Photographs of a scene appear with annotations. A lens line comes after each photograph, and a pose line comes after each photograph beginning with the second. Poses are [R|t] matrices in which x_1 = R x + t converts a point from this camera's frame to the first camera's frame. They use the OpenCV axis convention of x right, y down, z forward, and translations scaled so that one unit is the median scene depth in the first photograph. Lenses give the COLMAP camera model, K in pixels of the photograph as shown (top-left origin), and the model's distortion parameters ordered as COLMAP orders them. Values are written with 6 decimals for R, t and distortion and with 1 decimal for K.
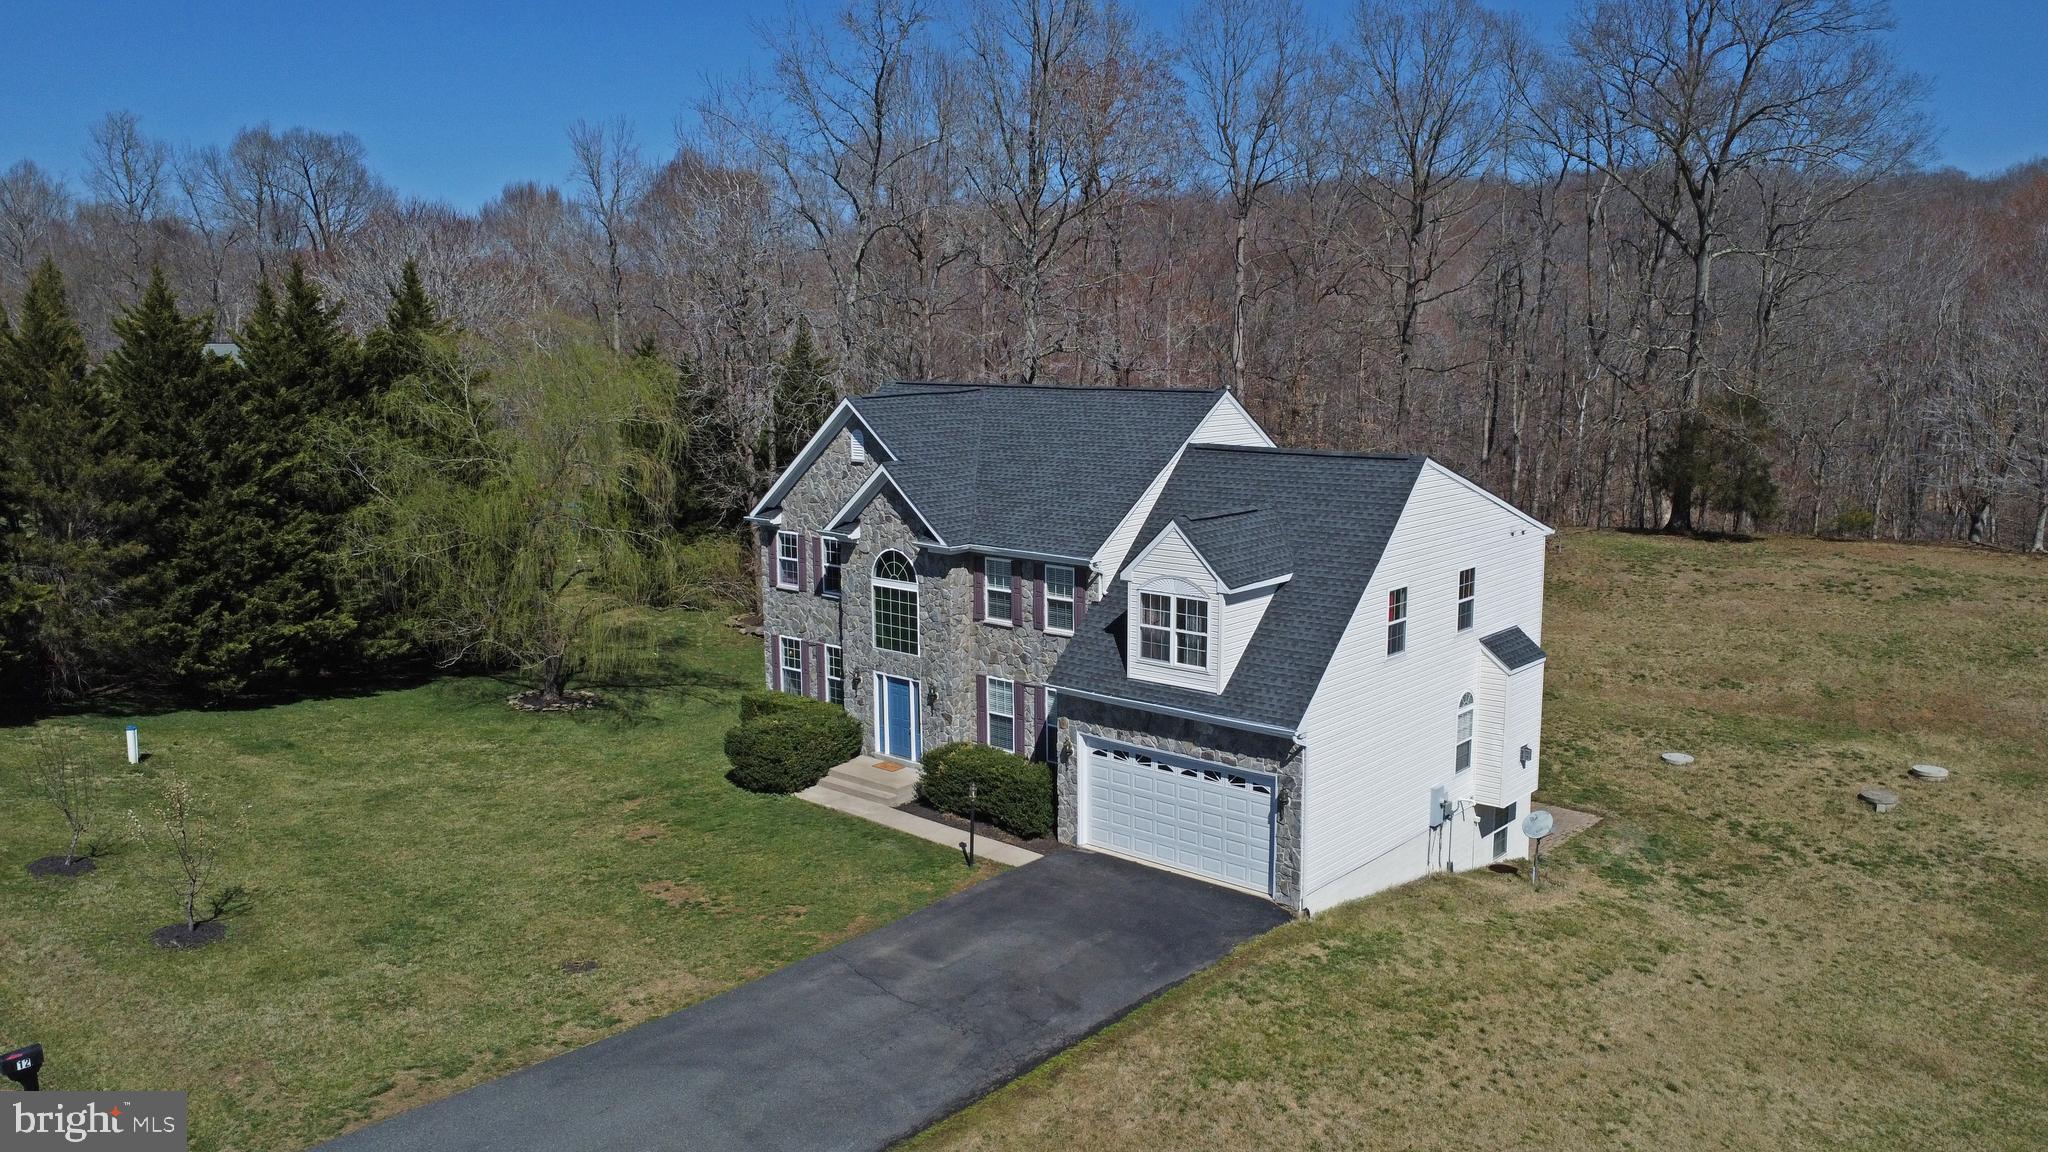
lens RADIAL K [[1542.3, 0, 1024.0], [0, 1542.3, 576.0], [0, 0, 1]] dist [0.003048, -0.002452]
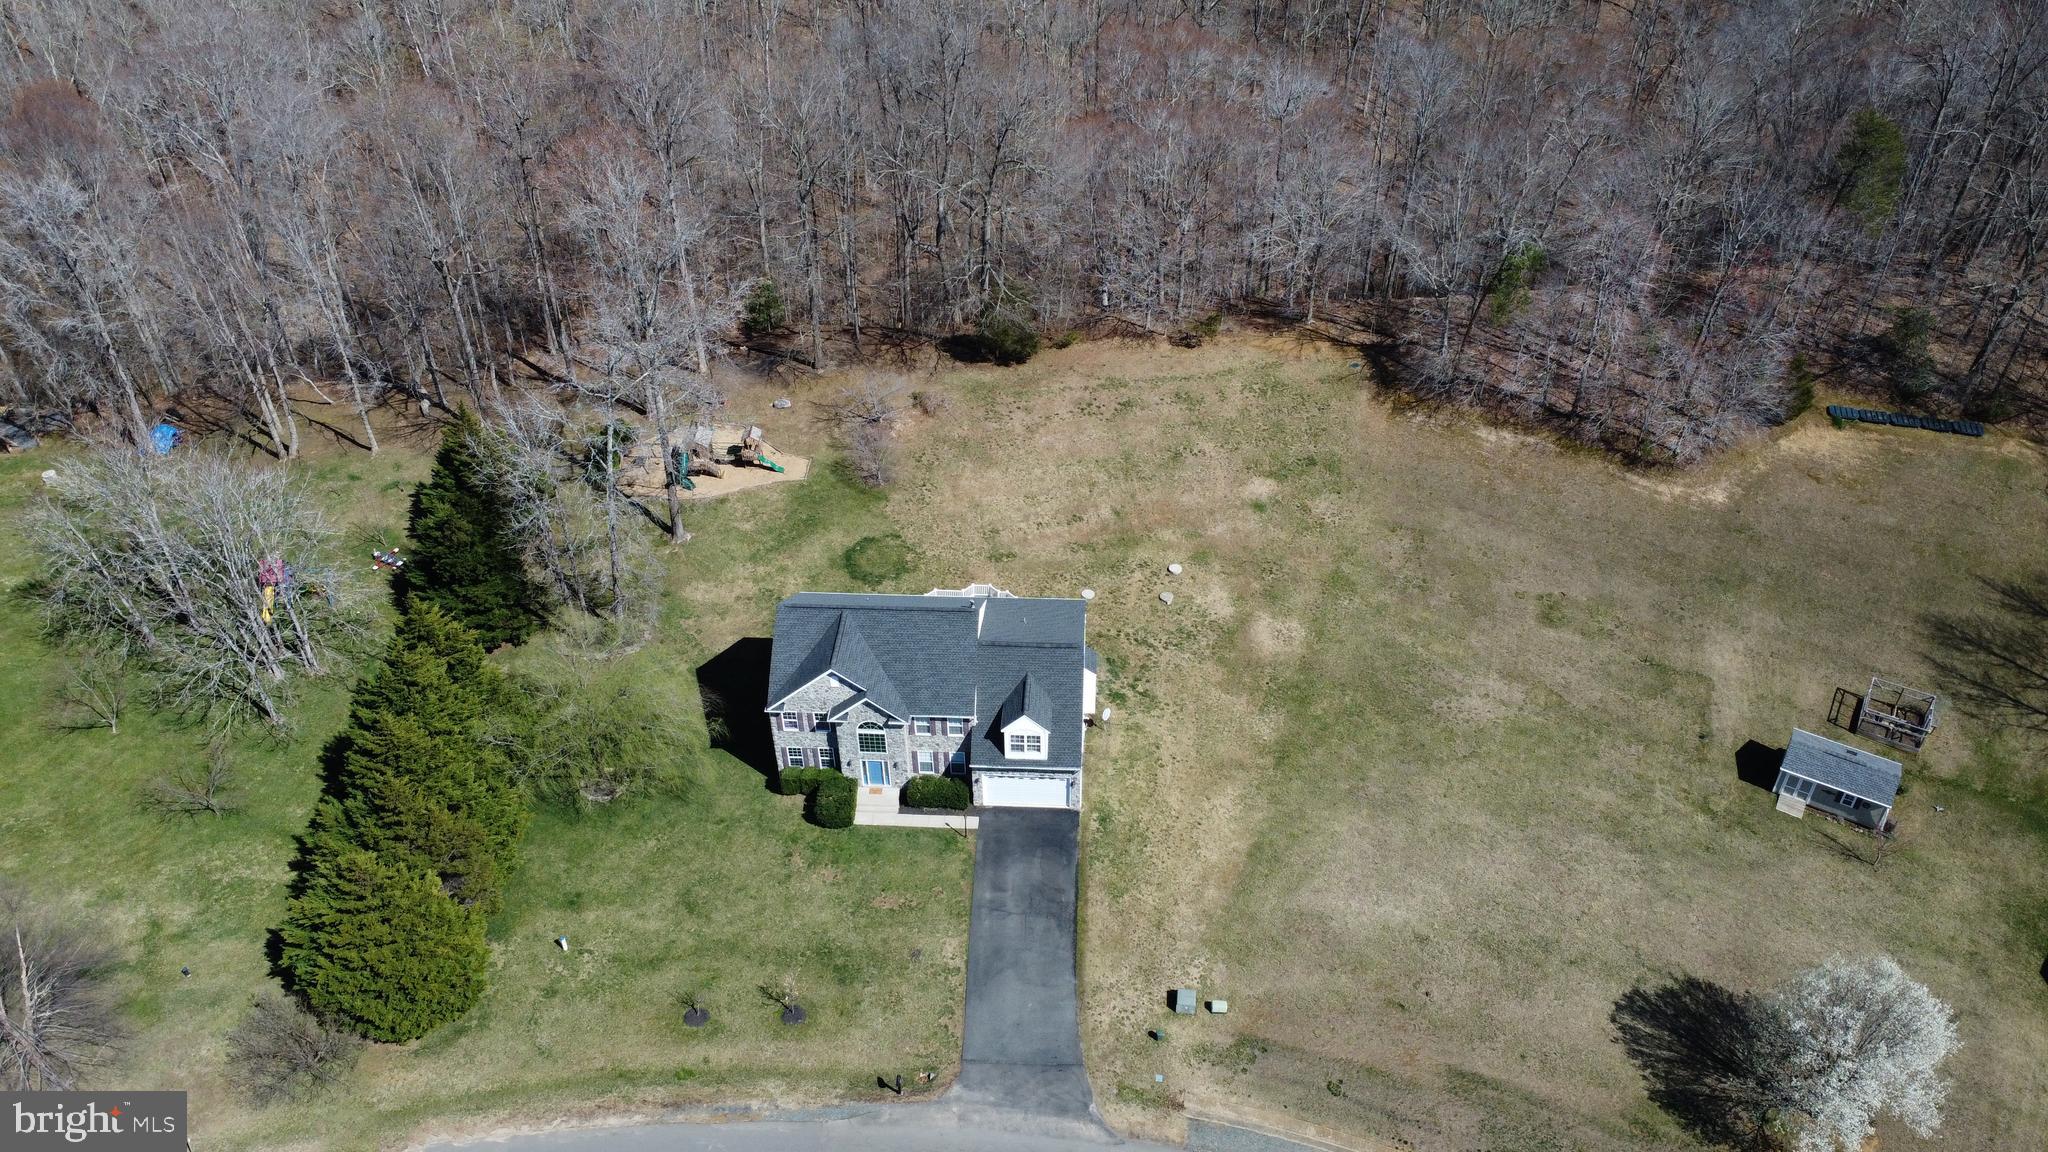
lens RADIAL K [[1555.6, 0, 1024.0], [0, 1555.6, 576.0], [0, 0, 1]] dist [0.002387, -0.004273]
pose [[0.786290, -0.390520, 0.478791, -0.967634], [0.107544, 0.849598, 0.516350, -1.430743], [-0.608426, -0.354510, 0.710029, -0.749440]]
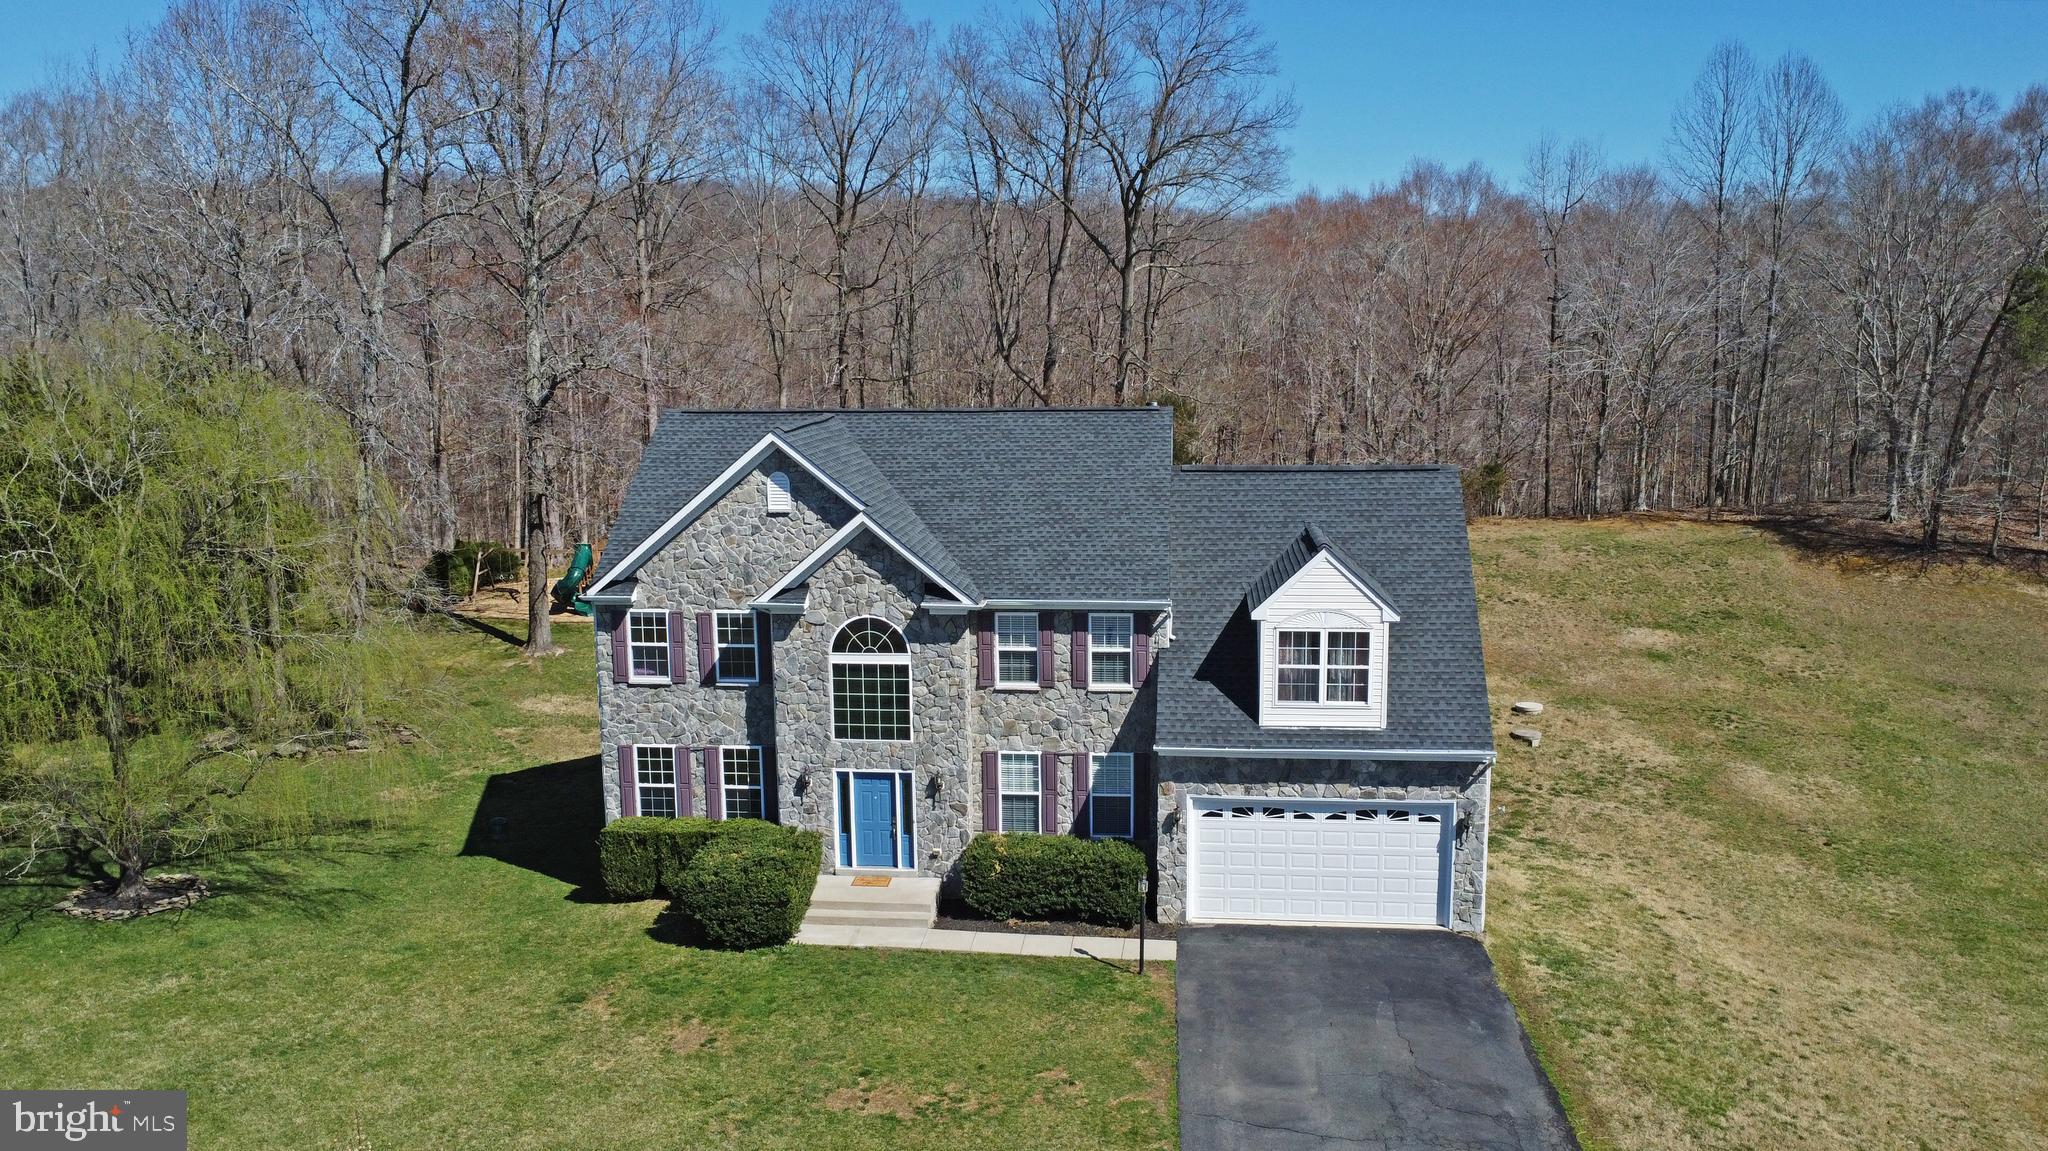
lens RADIAL K [[1555.6, 0, 1024.0], [0, 1555.6, 575.5], [0, 0, 1]] dist [0.002387, -0.004273]
pose [[0.815697, -0.095405, 0.570558, -0.499163], [0.099142, 0.994769, 0.024601, -0.052179], [-0.569921, 0.036500, 0.820889, 0.286920]]
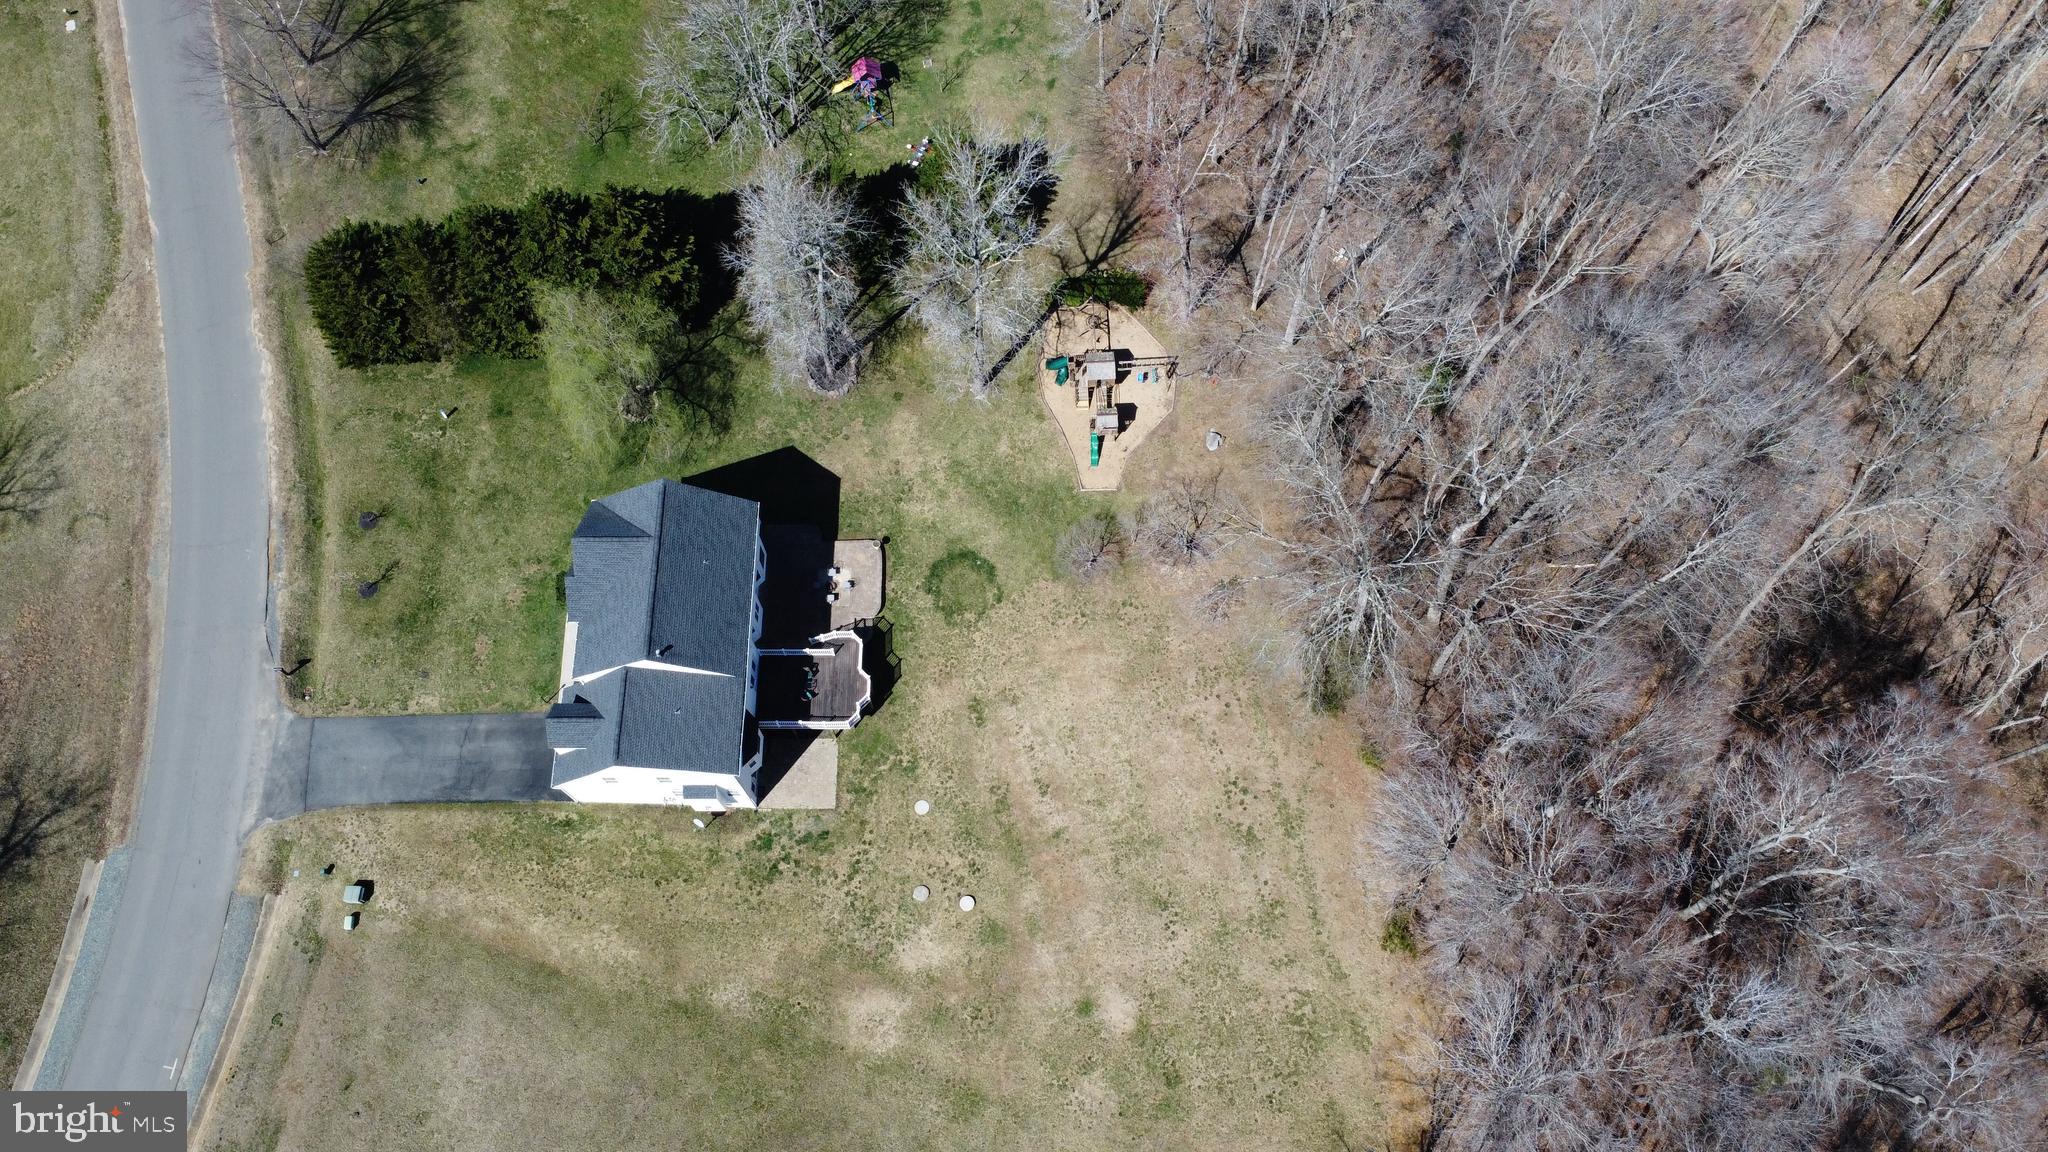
lens RADIAL K [[1542.3, 0, 1024.0], [0, 1542.3, 576.0], [0, 0, 1]] dist [0.003048, -0.002452]
pose [[0.658804, 0.697982, -0.280710, 1.136256], [-0.116437, 0.463233, 0.878554, -2.435162], [0.743249, -0.546110, 0.386451, 0.588617]]
